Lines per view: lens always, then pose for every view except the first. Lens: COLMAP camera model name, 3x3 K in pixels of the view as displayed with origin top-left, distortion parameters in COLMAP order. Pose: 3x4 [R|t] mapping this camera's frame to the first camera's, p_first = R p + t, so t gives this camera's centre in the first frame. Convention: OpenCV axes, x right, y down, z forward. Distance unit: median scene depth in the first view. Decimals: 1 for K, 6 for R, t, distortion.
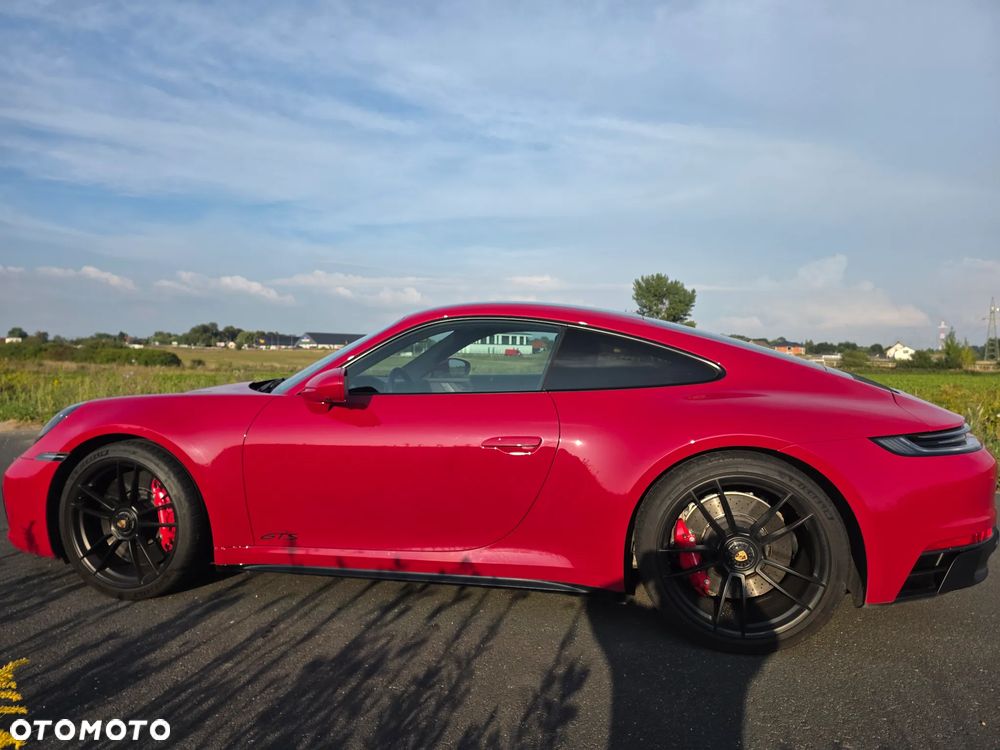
lens RADIAL K [[676.0, 0, 498.4], [0, 676.0, 377.6], [0, 0, 1]] dist [0.058742, -0.056410]
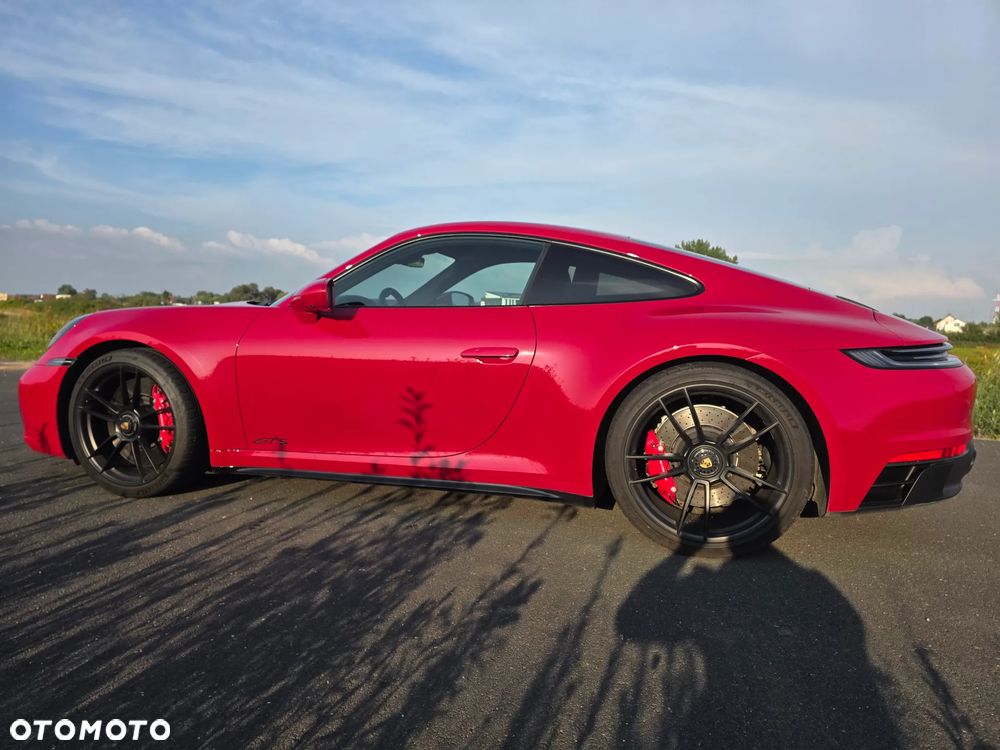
lens RADIAL K [[676.0, 0, 498.4], [0, 676.0, 377.6], [0, 0, 1]] dist [0.058742, -0.056410]
pose [[0.998453, 0.023139, -0.050553, 0.080322], [-0.020562, 0.998491, 0.050924, 0.075450], [0.051655, -0.049806, 0.997422, -0.021618]]
